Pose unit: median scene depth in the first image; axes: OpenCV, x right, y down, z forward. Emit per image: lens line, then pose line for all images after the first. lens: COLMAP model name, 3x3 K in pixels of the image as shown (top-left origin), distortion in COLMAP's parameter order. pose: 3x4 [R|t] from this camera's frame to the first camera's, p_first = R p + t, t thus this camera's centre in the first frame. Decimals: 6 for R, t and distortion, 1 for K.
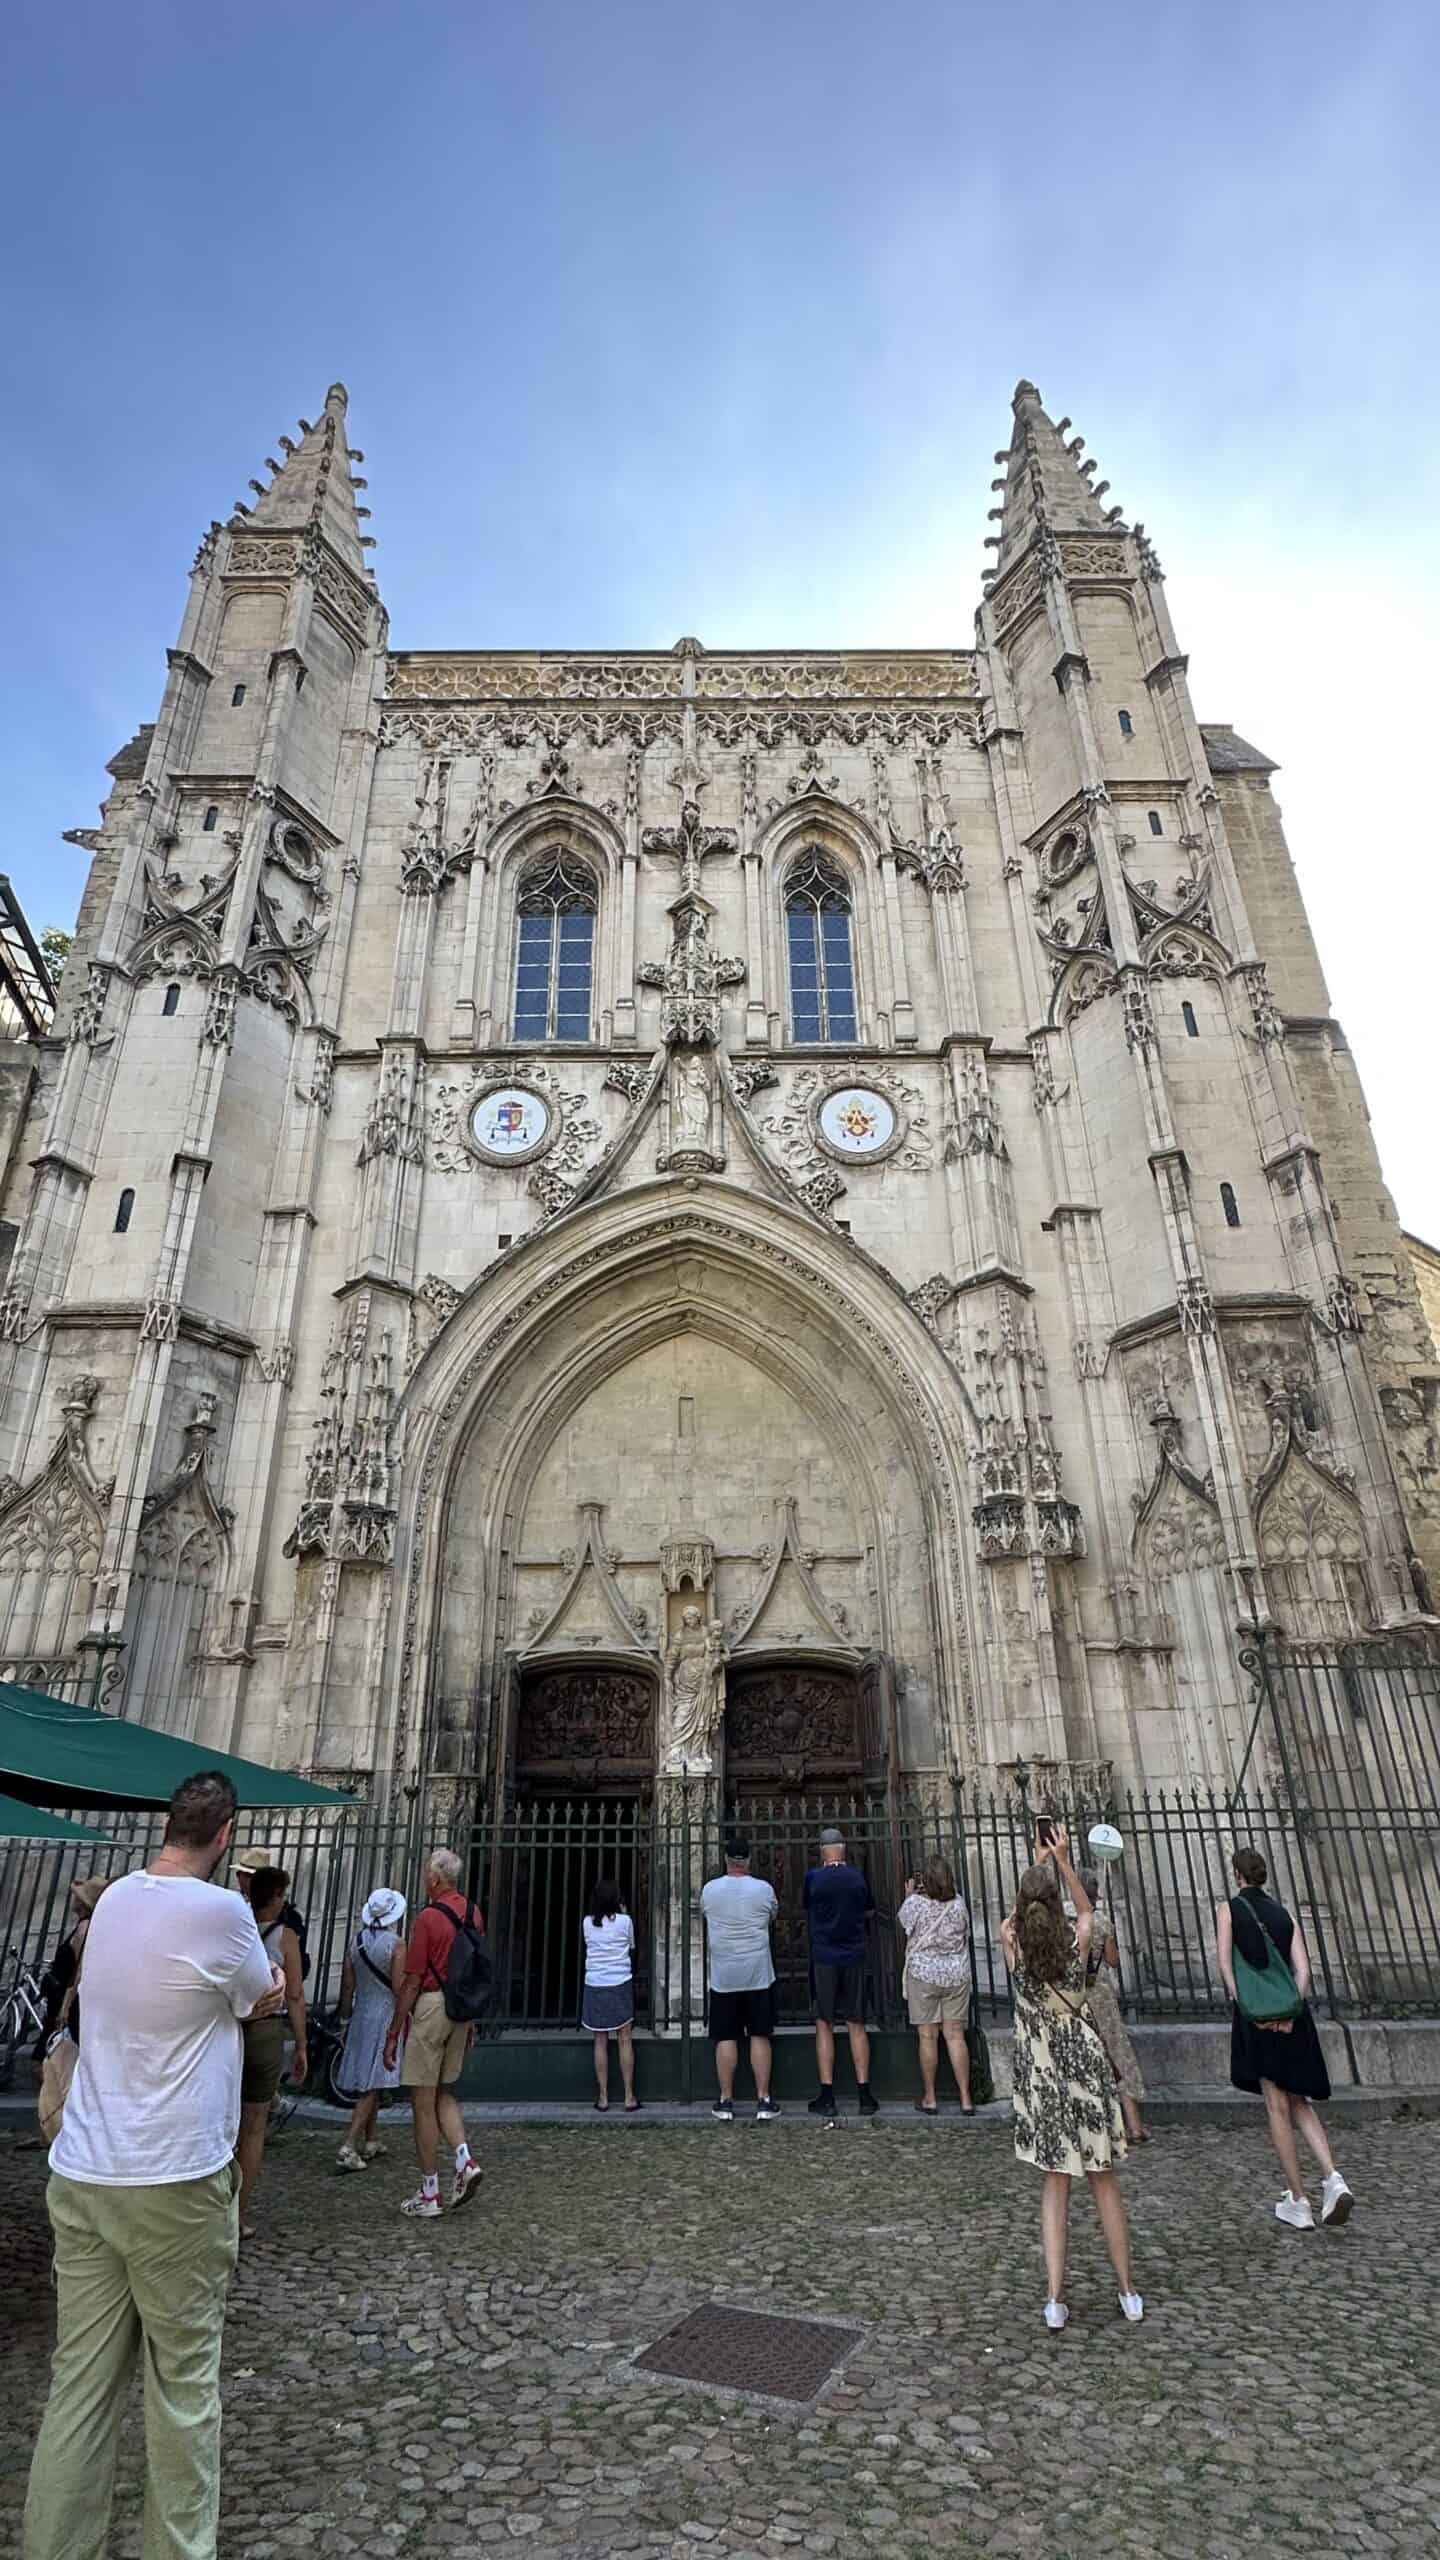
lens RADIAL K [[1194.3, 0, 719.9], [0, 1194.3, 1283.1], [0, 0, 1]] dist [-0.000664, -0.000018]
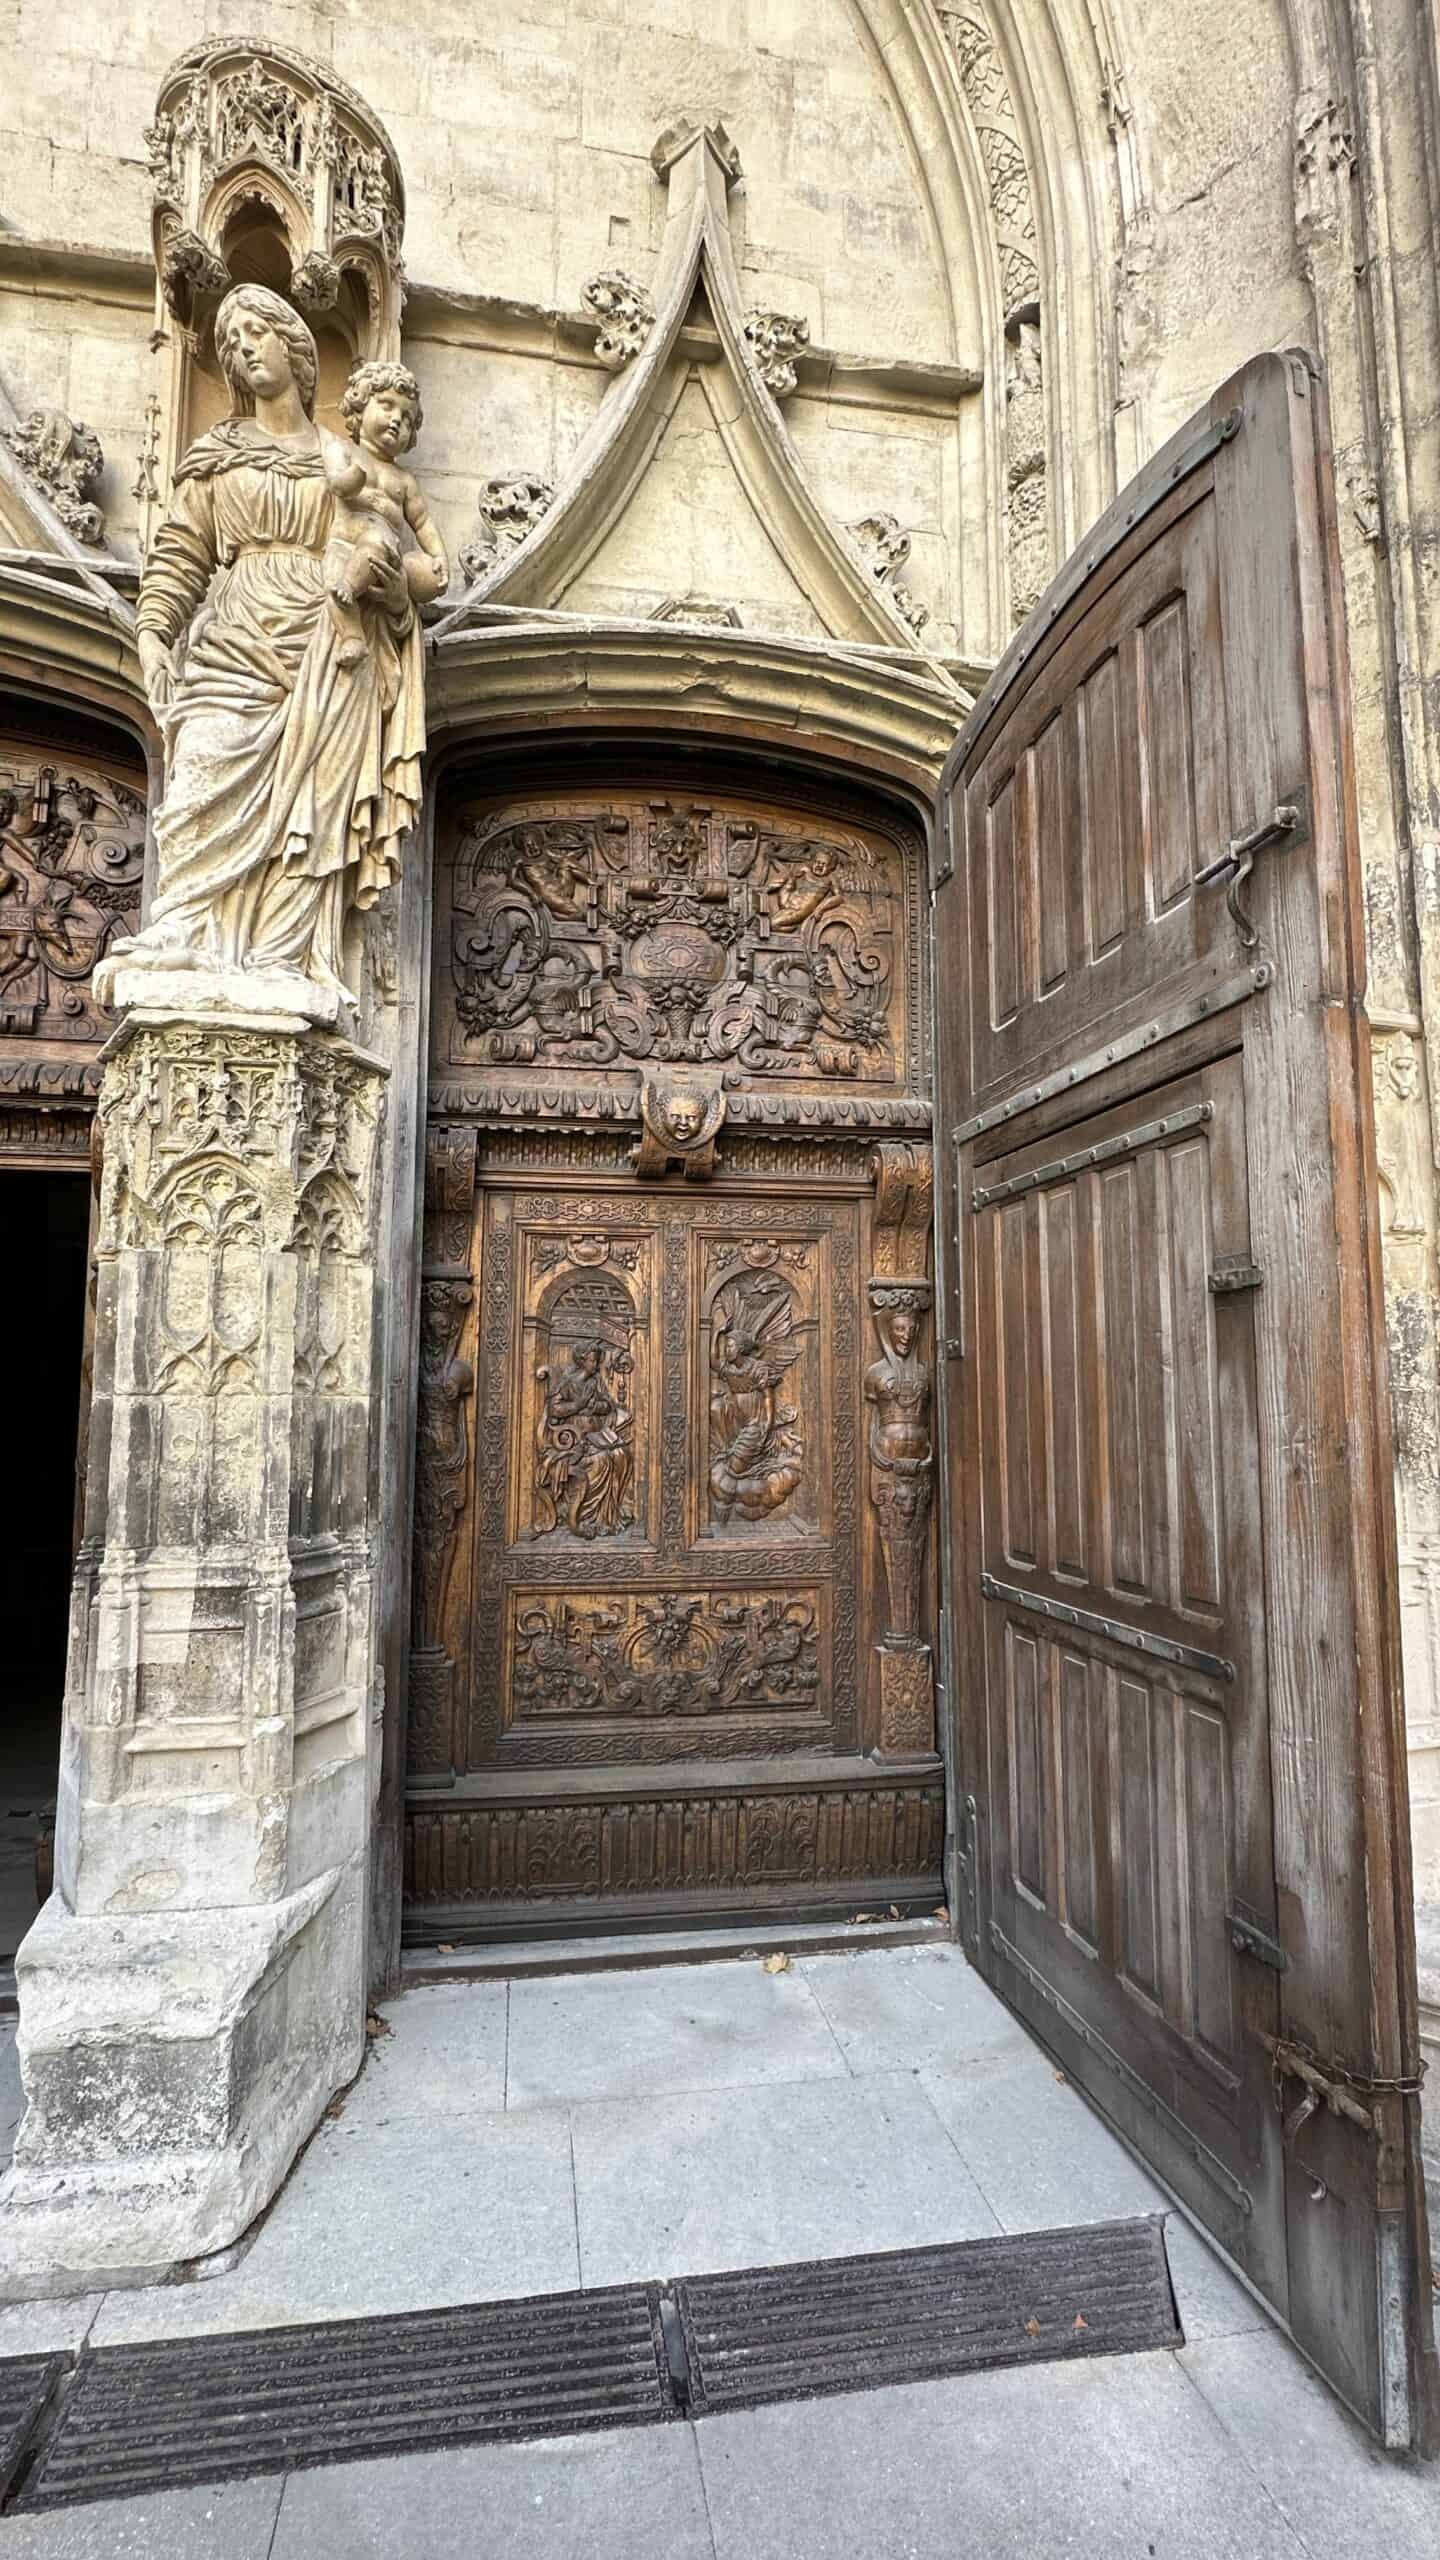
lens RADIAL K [[1194.3, 0, 712.5], [0, 1194.3, 1279.0], [0, 0, 1]] dist [-0.000664, -0.000018]
pose [[0.988269, 0.026436, 0.150418, 0.026699], [-0.074600, 0.942973, 0.324403, 0.353111], [-0.133264, -0.331819, 0.933883, 0.722716]]
